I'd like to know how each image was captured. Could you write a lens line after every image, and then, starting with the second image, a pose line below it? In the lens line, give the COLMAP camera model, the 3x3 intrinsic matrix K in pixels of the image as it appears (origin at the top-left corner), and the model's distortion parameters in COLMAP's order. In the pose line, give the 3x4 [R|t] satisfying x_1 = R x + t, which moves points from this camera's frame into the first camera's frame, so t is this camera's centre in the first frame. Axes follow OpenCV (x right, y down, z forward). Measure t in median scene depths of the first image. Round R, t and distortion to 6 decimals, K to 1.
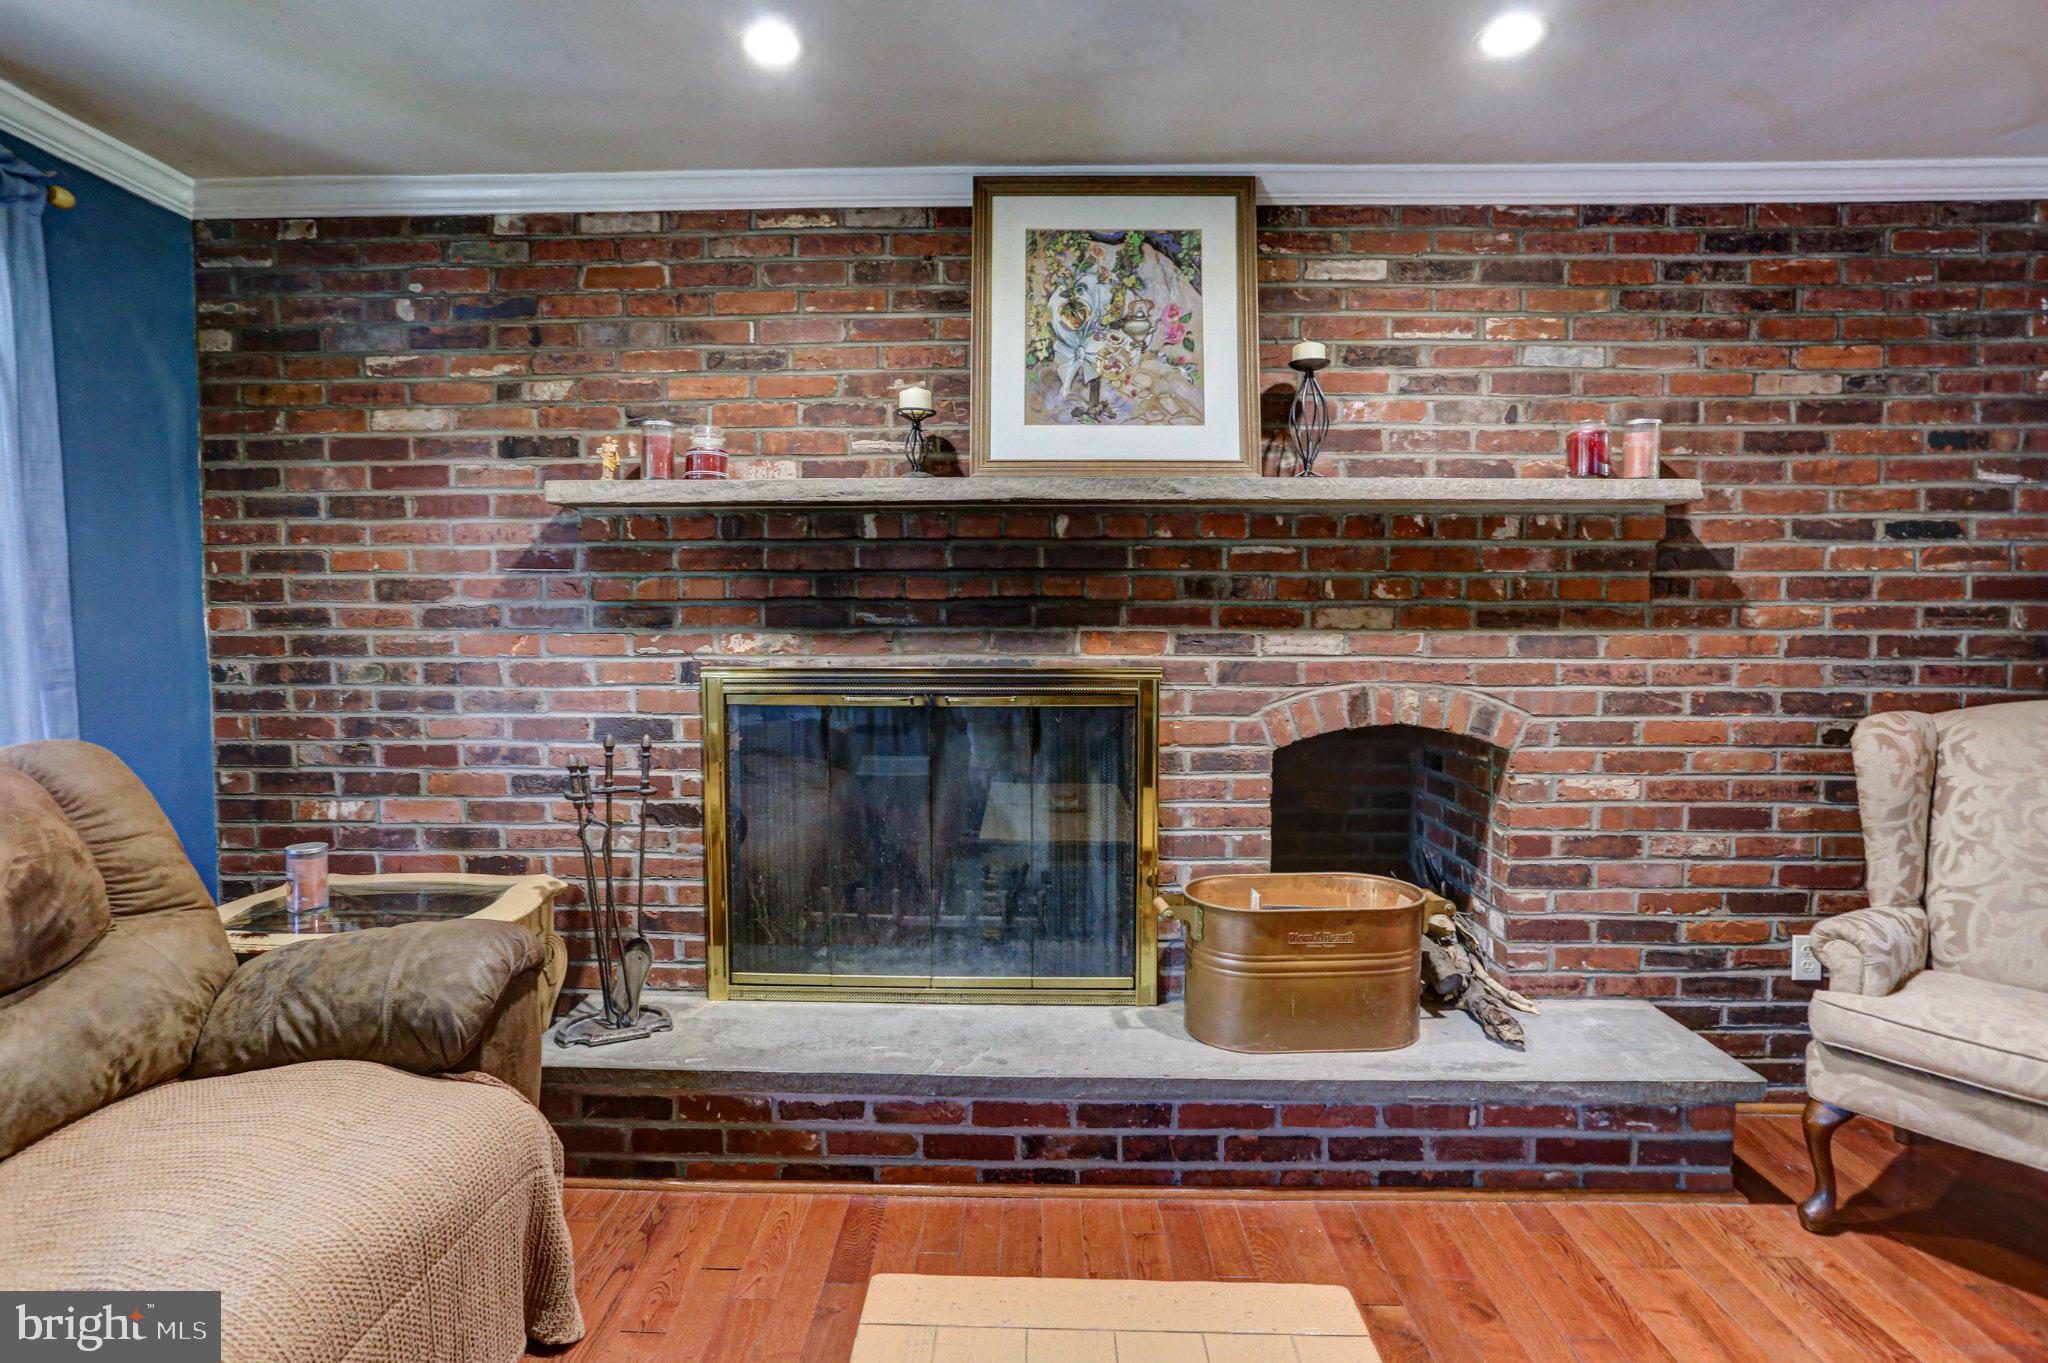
lens RADIAL K [[1002.4, 0, 1018.8], [0, 1002.4, 661.0], [0, 0, 1]] dist [-0.053645, 0.031366]
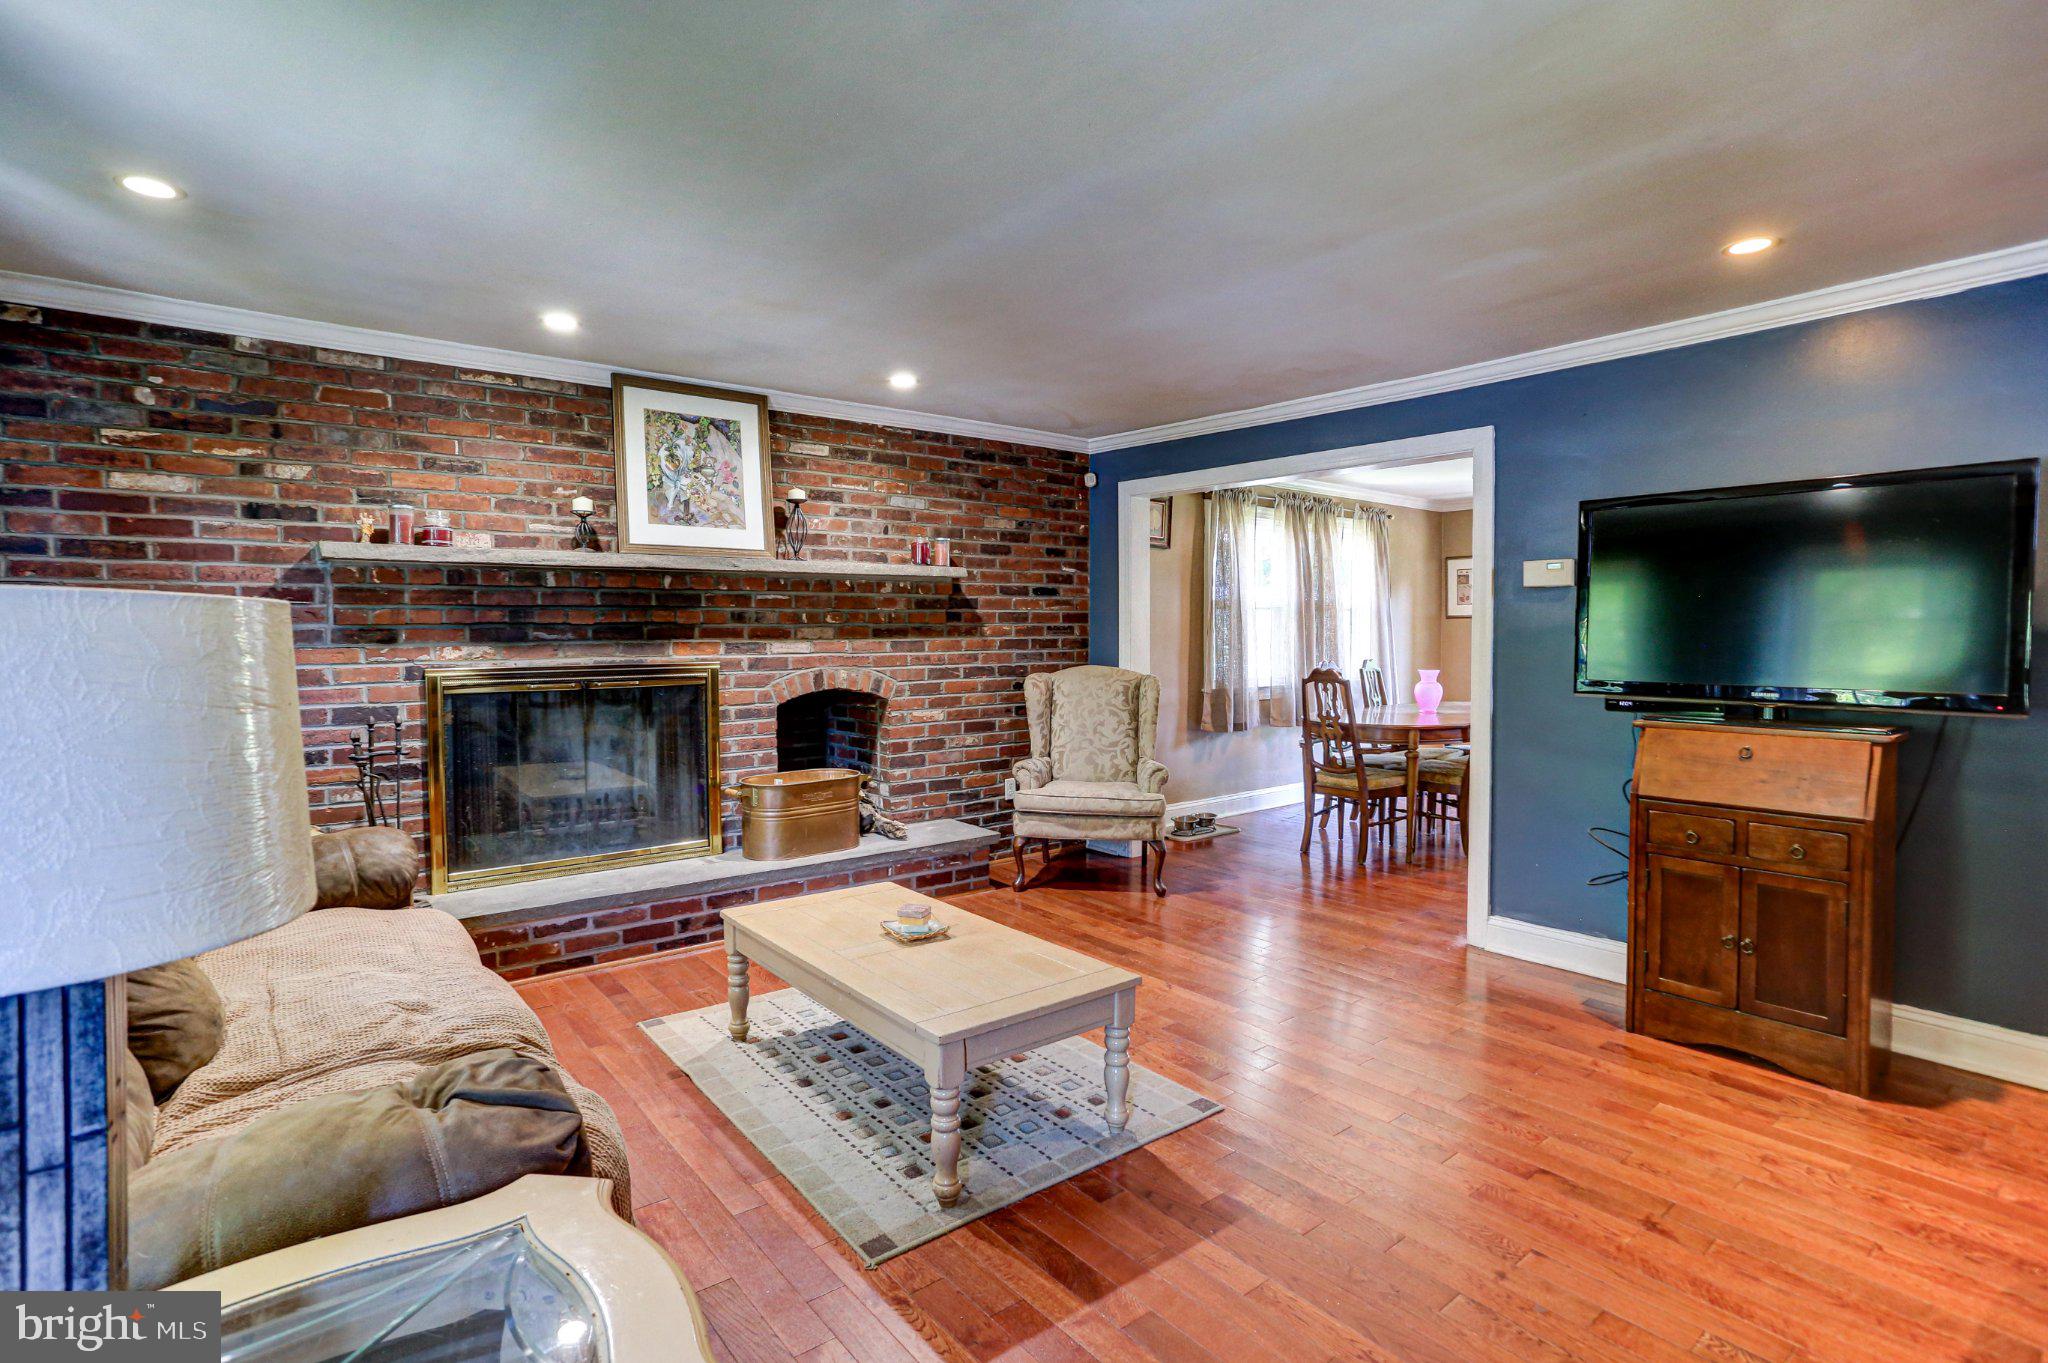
lens RADIAL K [[1002.4, 0, 1018.8], [0, 1002.4, 661.0], [0, 0, 1]] dist [-0.053645, 0.031366]
pose [[0.764226, -0.024930, 0.644466, -0.595045], [0.029743, 0.999552, 0.003396, 0.014891], [-0.644262, 0.016573, 0.764625, -0.700172]]
